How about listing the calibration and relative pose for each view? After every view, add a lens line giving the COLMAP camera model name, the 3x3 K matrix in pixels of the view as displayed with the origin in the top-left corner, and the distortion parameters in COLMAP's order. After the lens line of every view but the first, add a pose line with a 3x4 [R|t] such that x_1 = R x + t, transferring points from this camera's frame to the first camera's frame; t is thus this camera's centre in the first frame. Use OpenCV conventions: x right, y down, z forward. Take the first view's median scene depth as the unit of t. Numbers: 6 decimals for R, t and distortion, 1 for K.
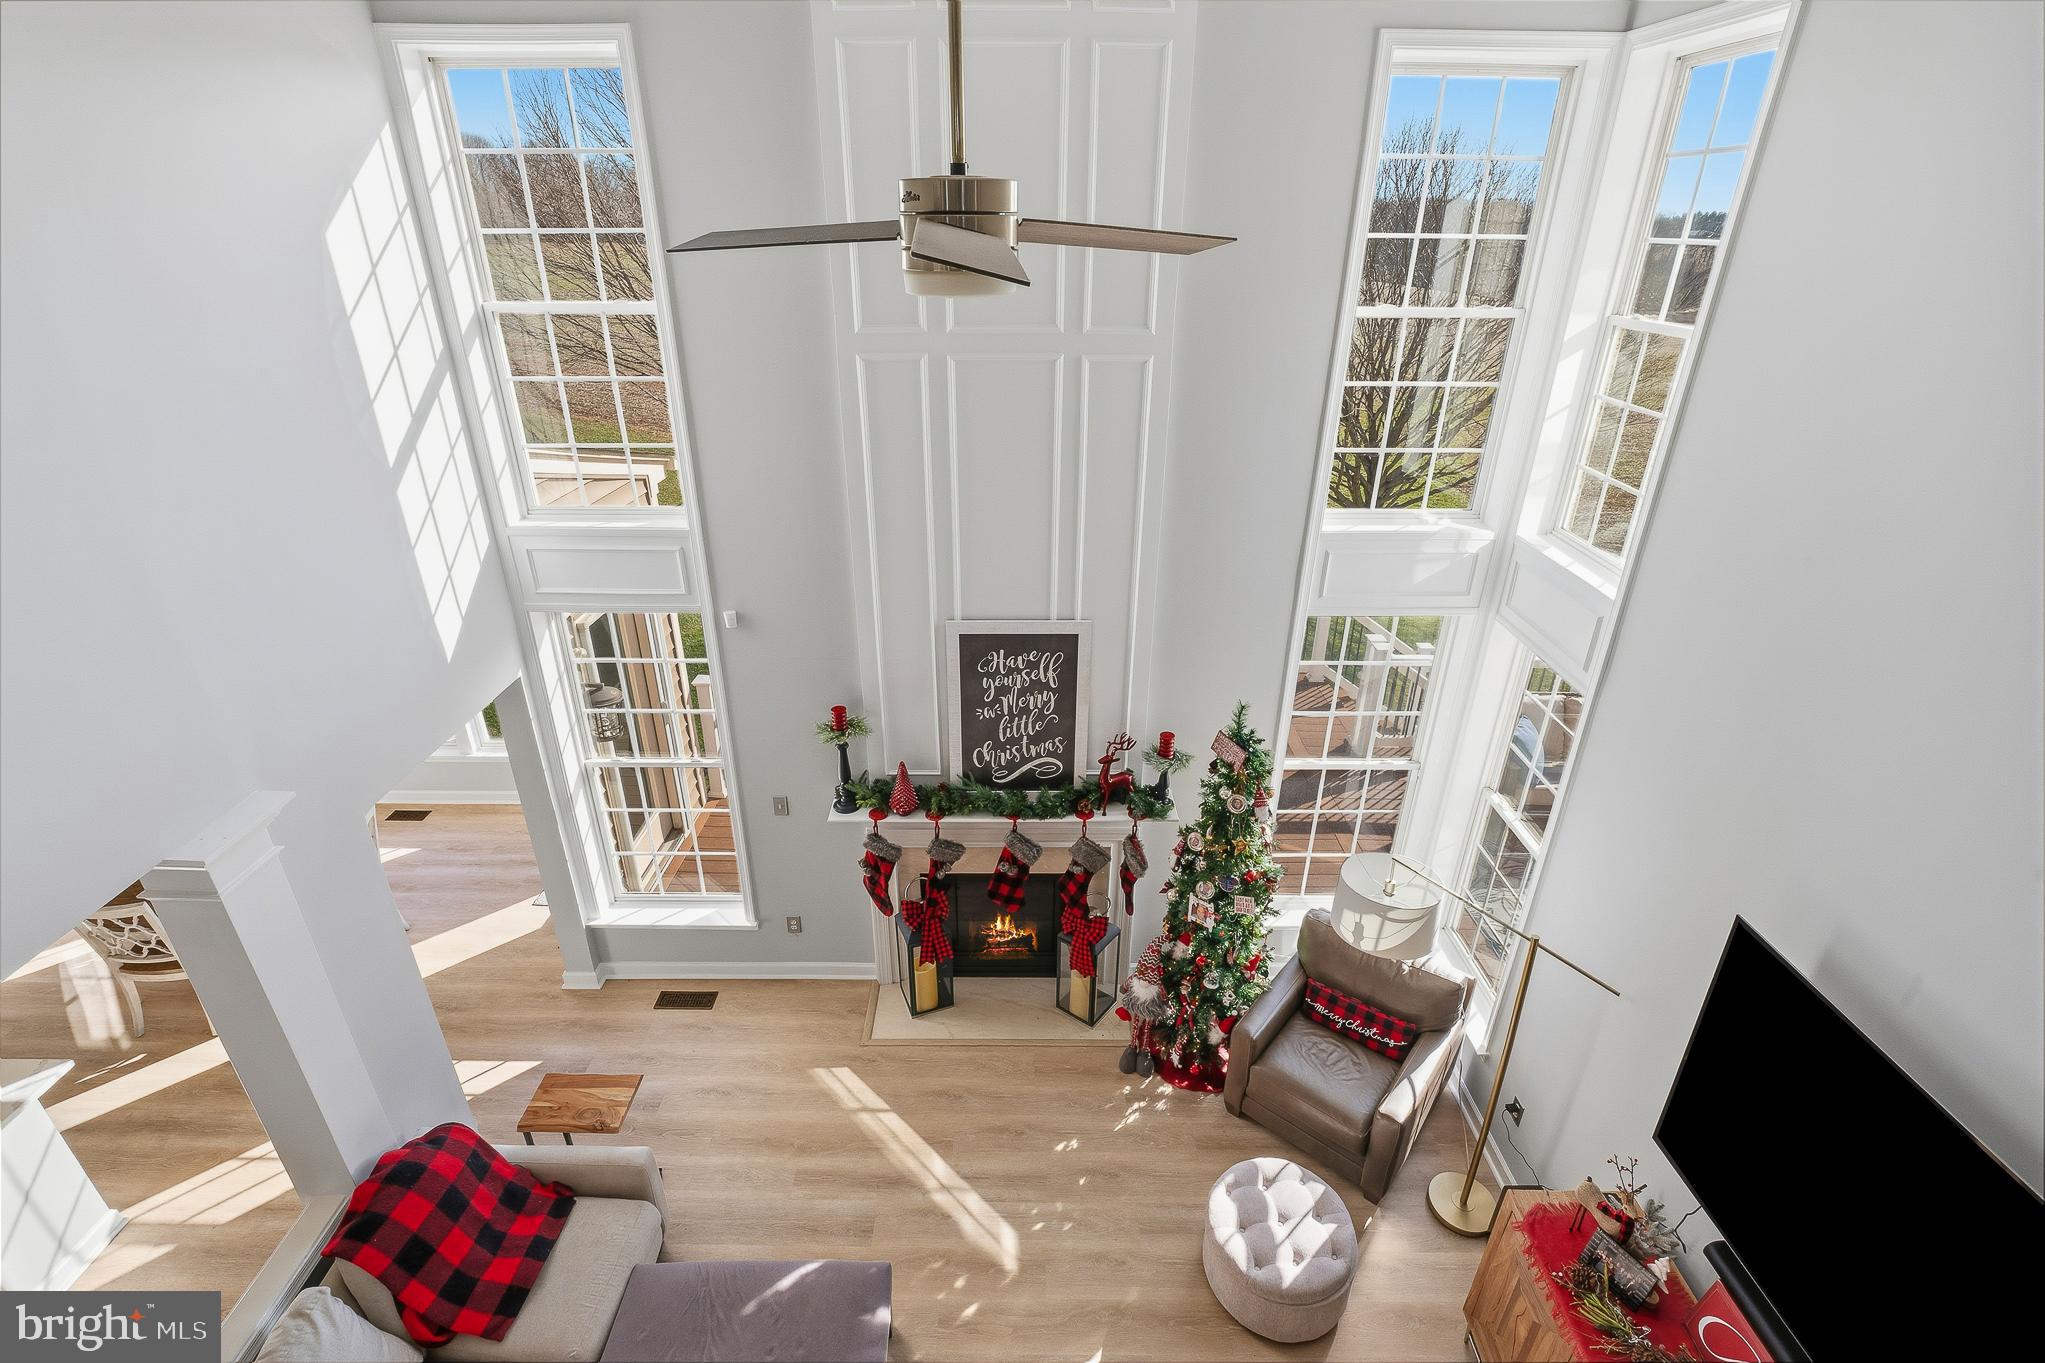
lens RADIAL K [[950.3, 0, 1006.8], [0, 950.3, 679.8], [0, 0, 1]] dist [-0.004917, -0.003872]
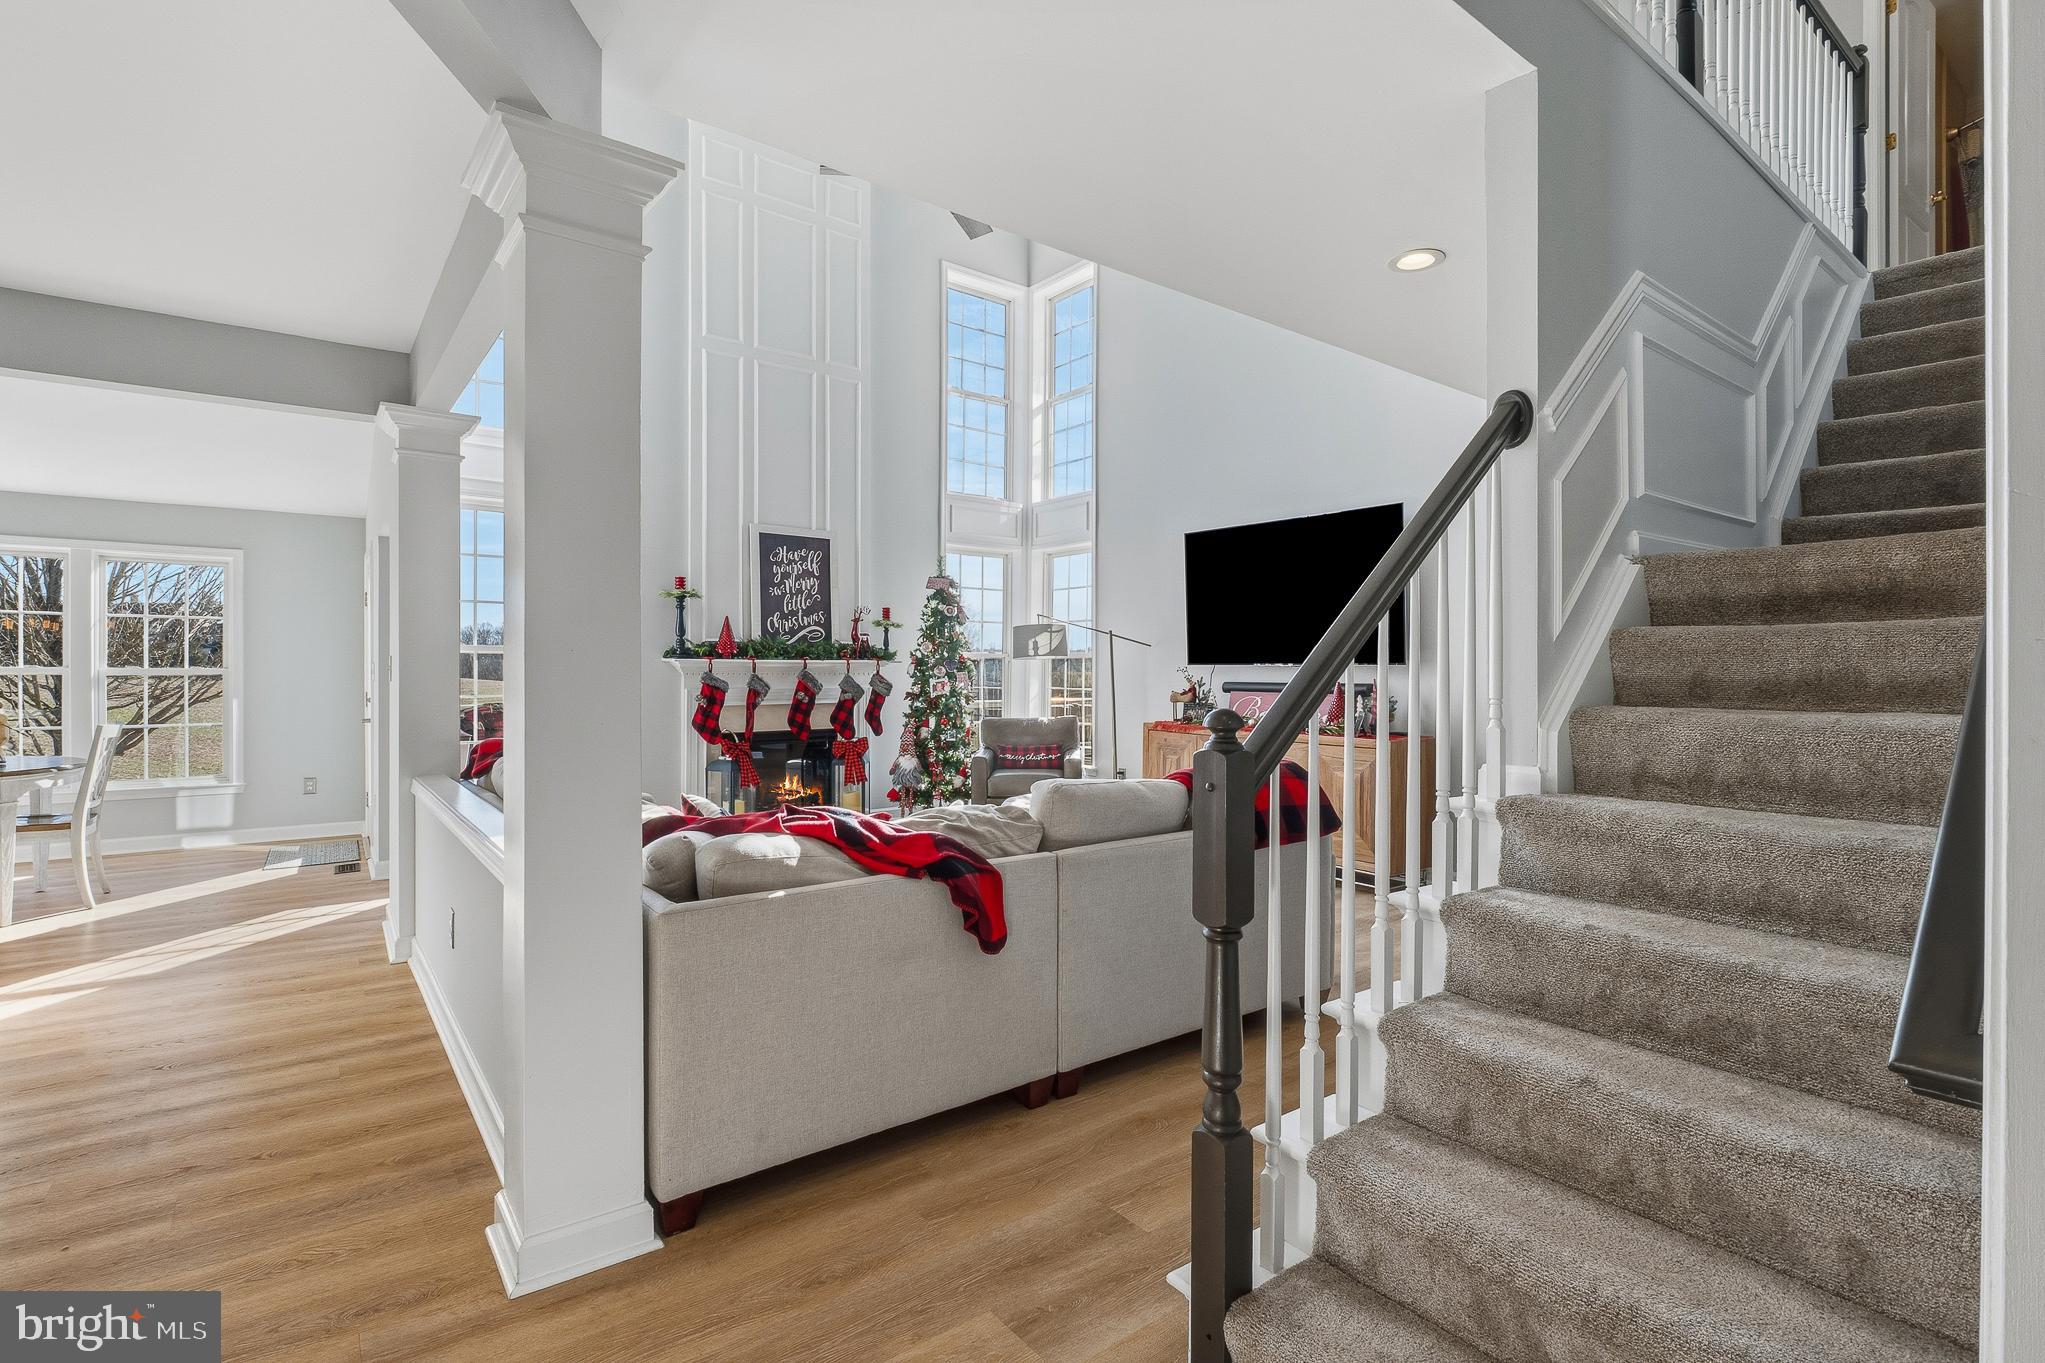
lens RADIAL K [[950.3, 0, 1020.3], [0, 950.3, 672.0], [0, 0, 1]] dist [-0.004917, -0.003872]
pose [[0.792277, -0.000842, 0.610161, -0.643316], [0.265184, 0.901091, -0.343091, 0.782408], [-0.549522, 0.433628, 0.714137, -0.223982]]
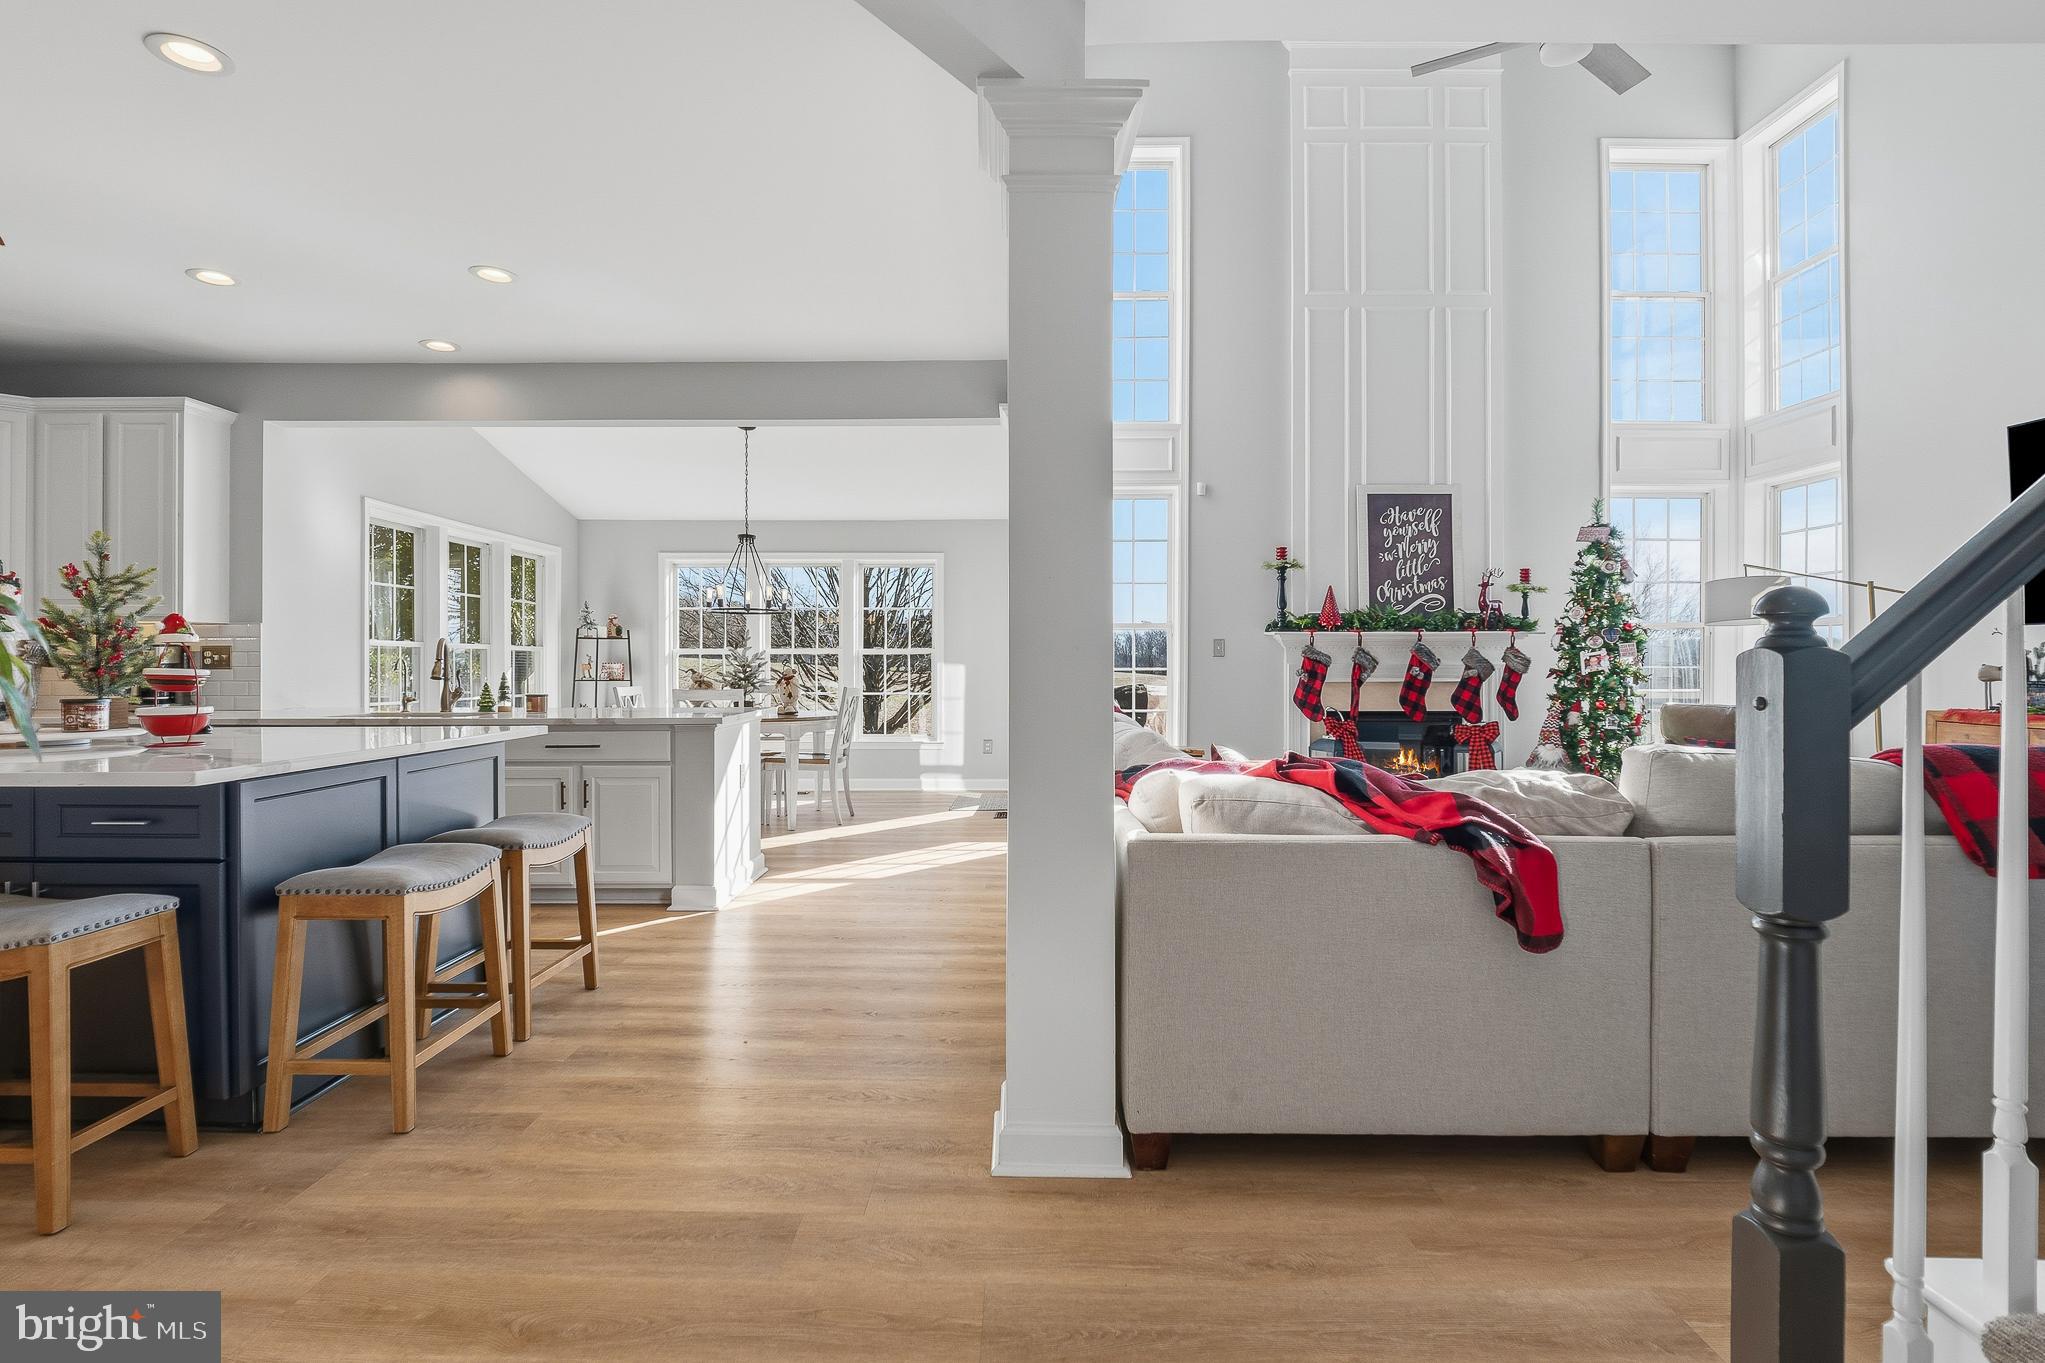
lens RADIAL K [[1001.1, 0, 1016.1], [0, 1001.1, 660.6], [0, 0, 1]] dist [-0.000859, -0.009559]
pose [[0.999981, -0.001475, -0.006003, -0.554675], [-0.001327, 0.897219, -0.441585, 0.818593], [0.006037, 0.441584, 0.897199, -0.219921]]
